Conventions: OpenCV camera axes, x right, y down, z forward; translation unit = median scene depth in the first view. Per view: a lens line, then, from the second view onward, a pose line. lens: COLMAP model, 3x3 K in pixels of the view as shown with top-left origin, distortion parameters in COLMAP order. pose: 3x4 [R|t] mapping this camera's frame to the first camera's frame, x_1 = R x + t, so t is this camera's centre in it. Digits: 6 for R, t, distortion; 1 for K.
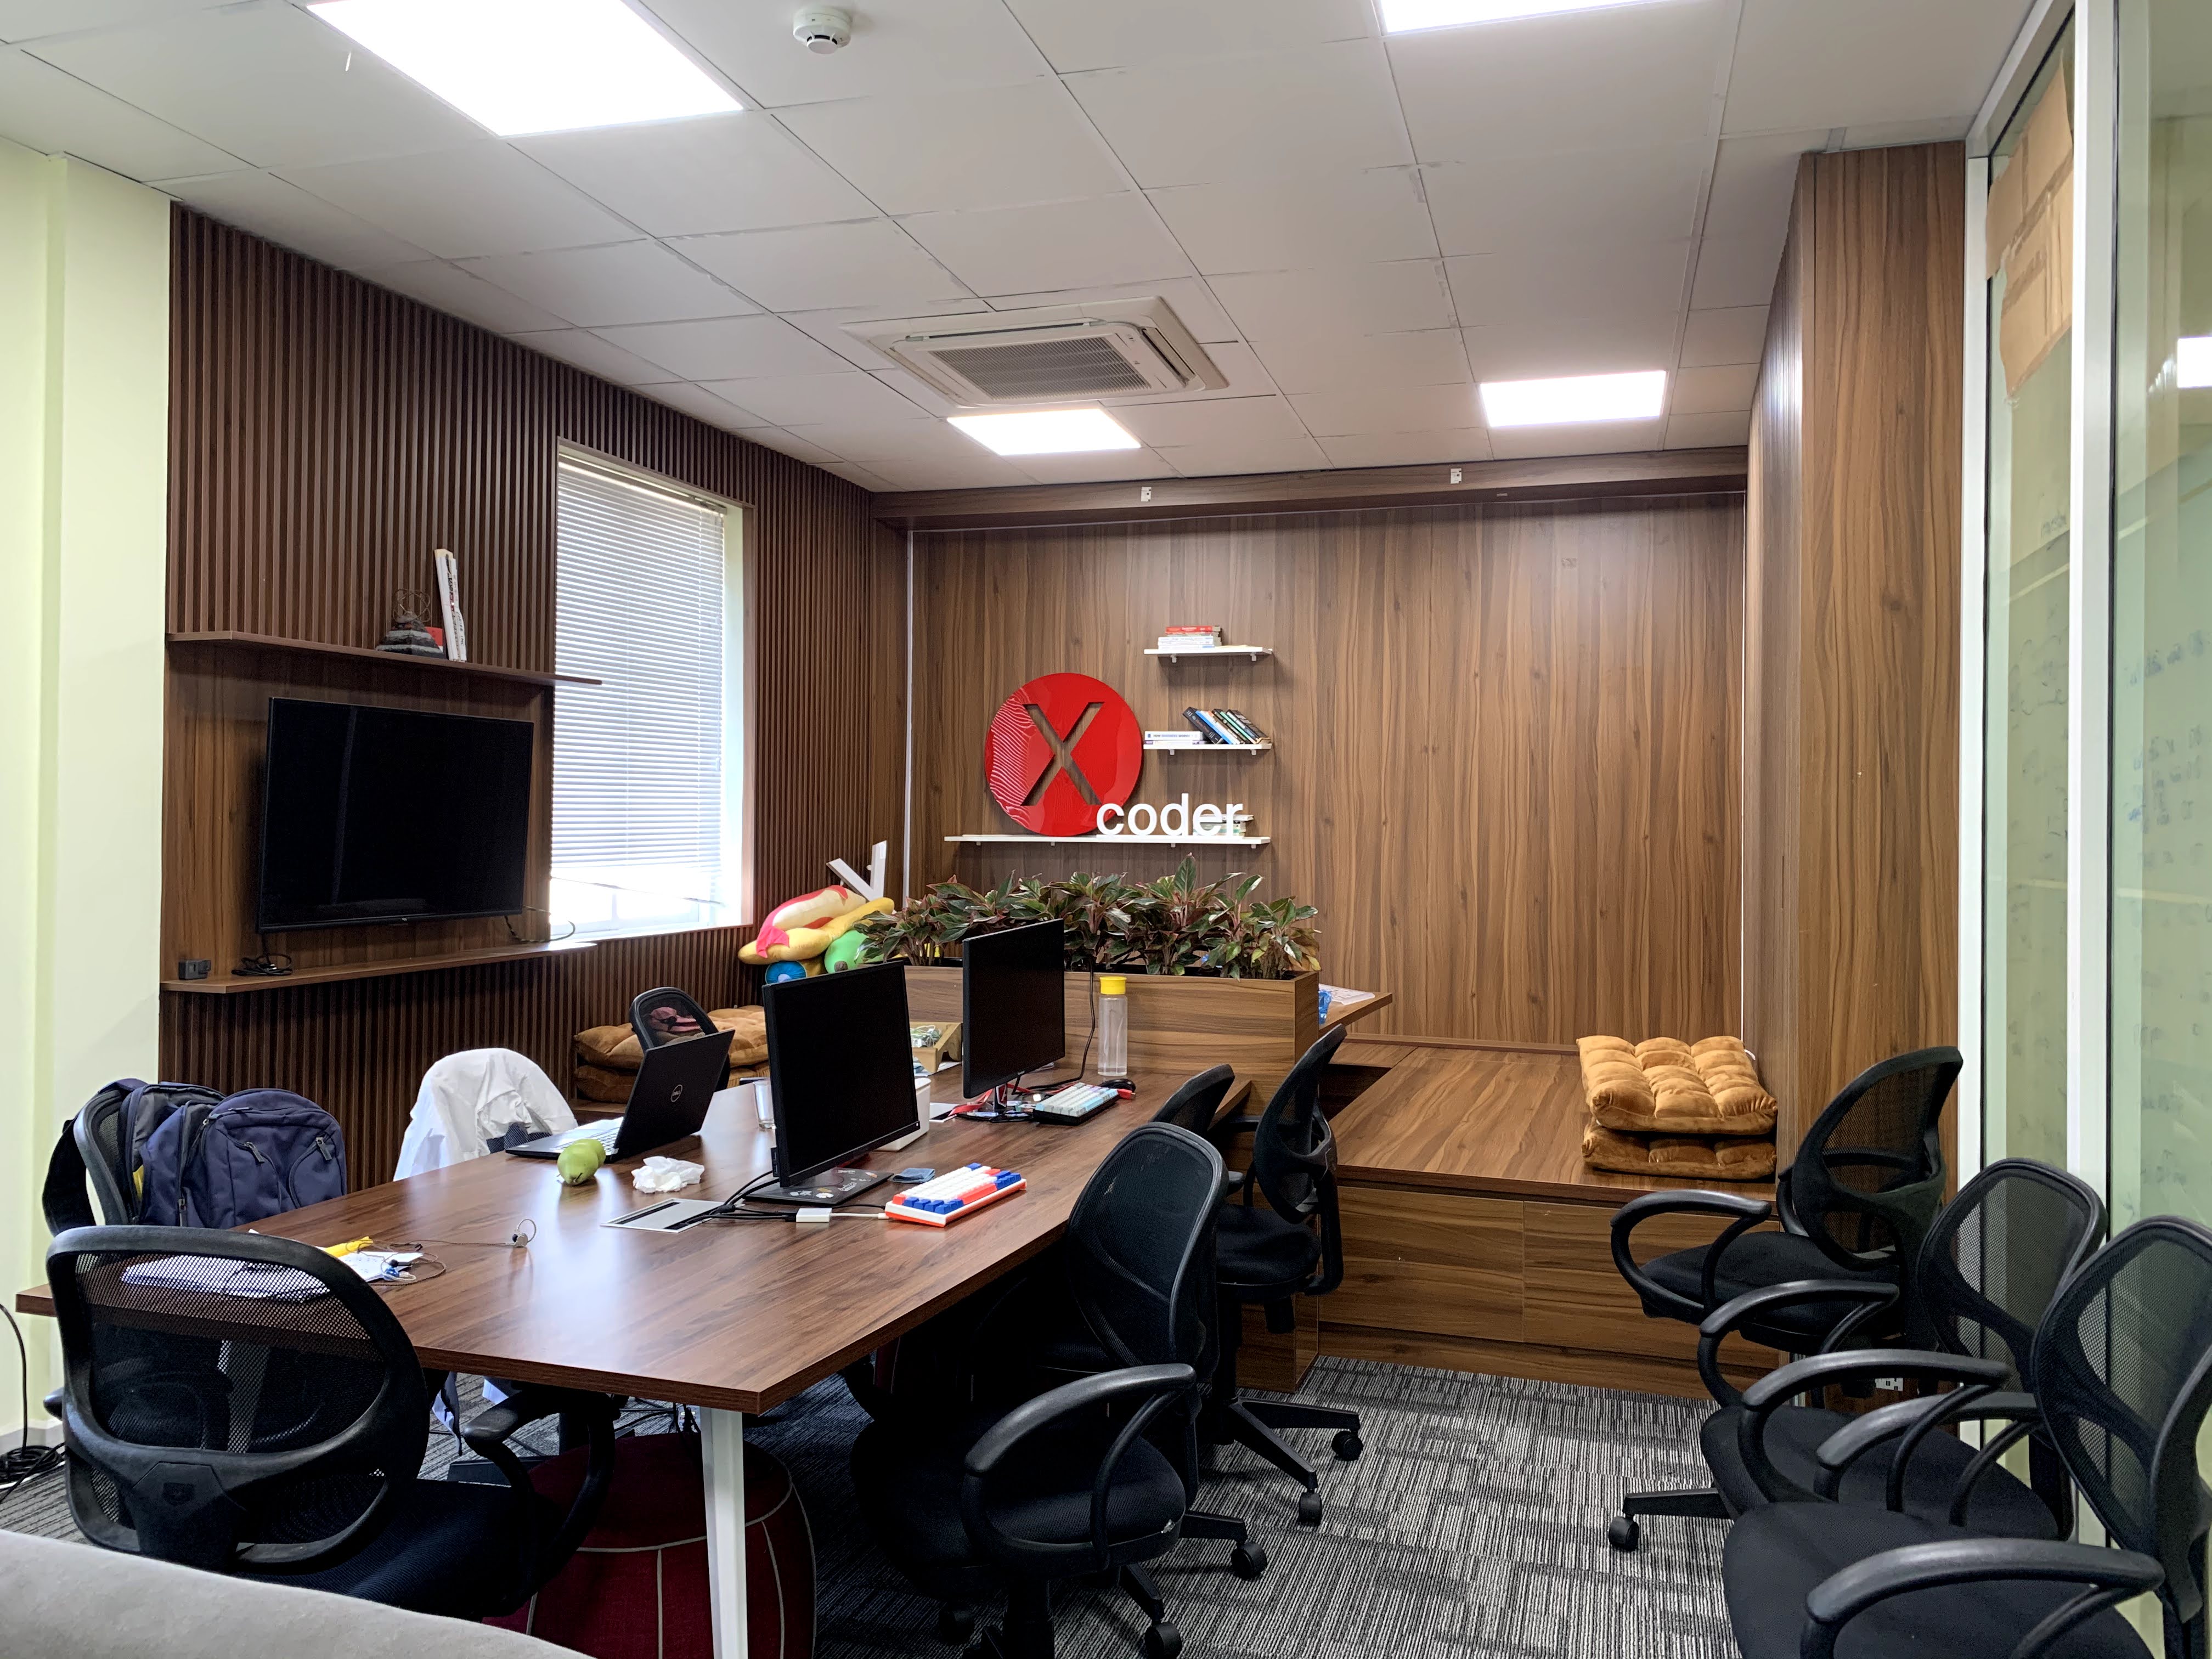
lens RADIAL K [[1668.1, 0, 1106.0], [0, 1668.1, 829.5], [0, 0, 1]] dist [0.053980, -0.102566]
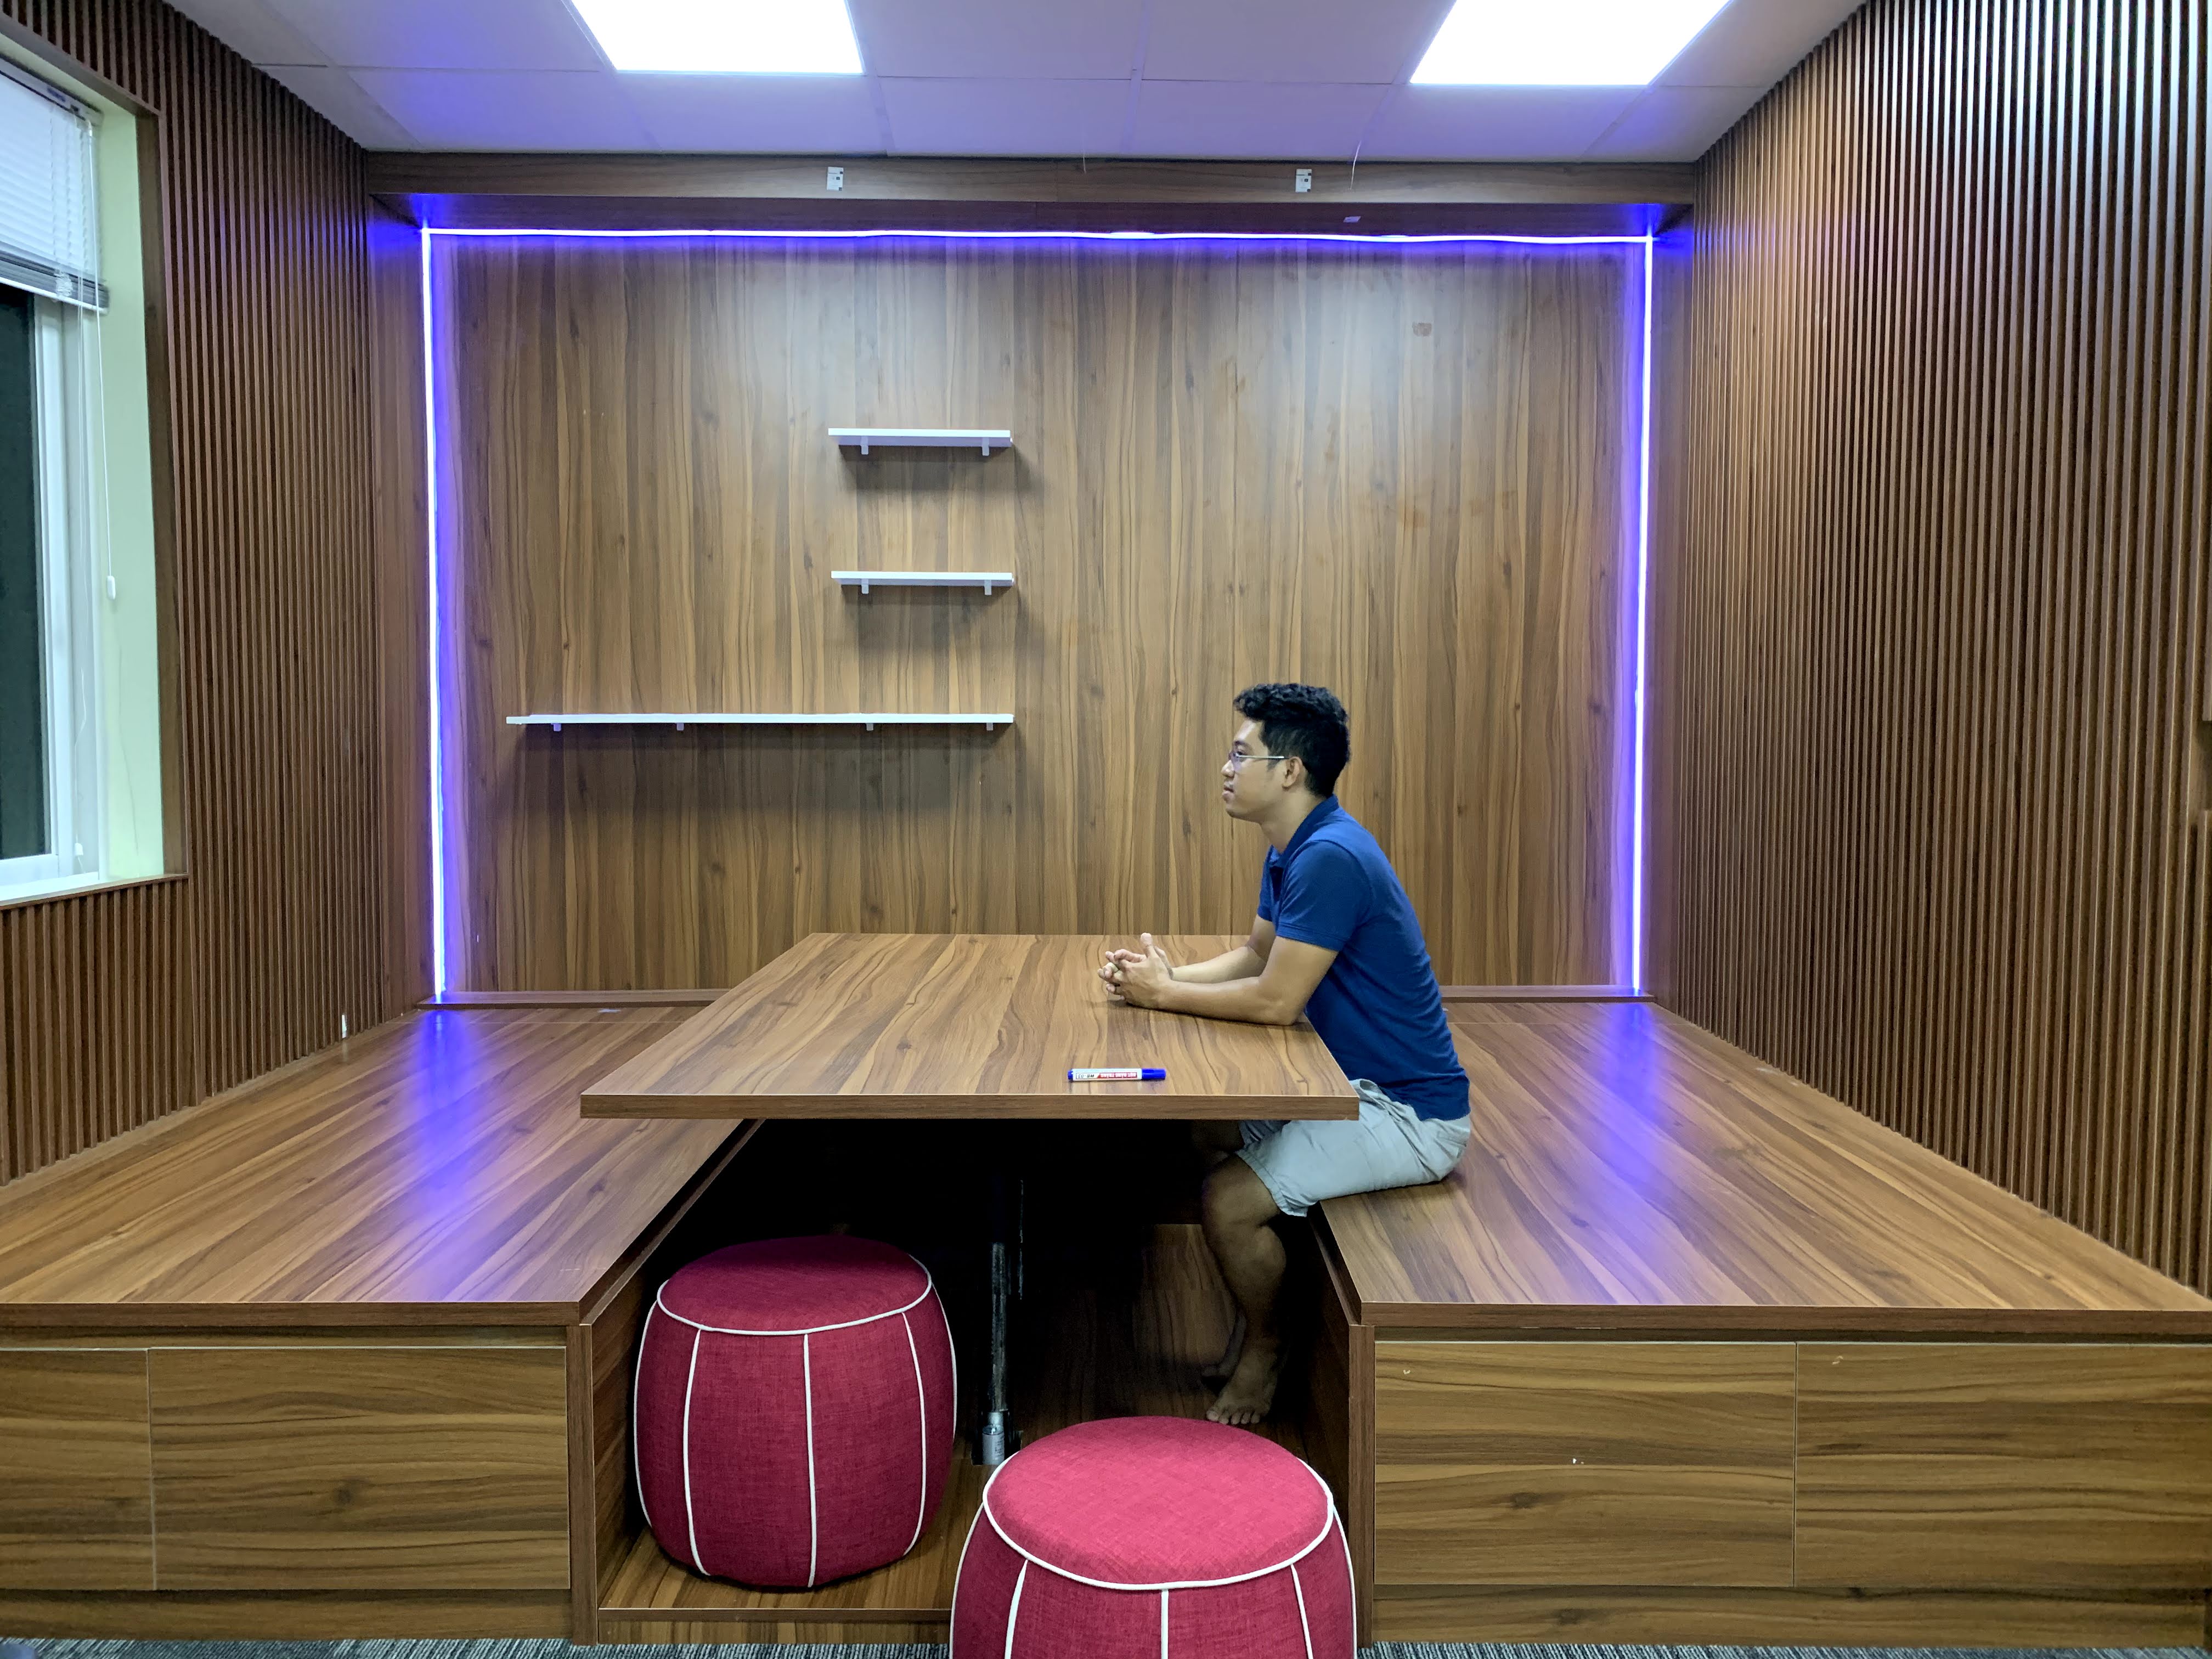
lens RADIAL K [[1914.2, 0, 1230.0], [0, 1914.2, 812.6], [0, 0, 1]] dist [0.127936, -0.189628]
pose [[0.952638, -0.025894, 0.303004, -0.065213], [0.009942, 0.998488, 0.054073, 0.003923], [-0.303945, -0.048499, 0.951454, 0.233548]]
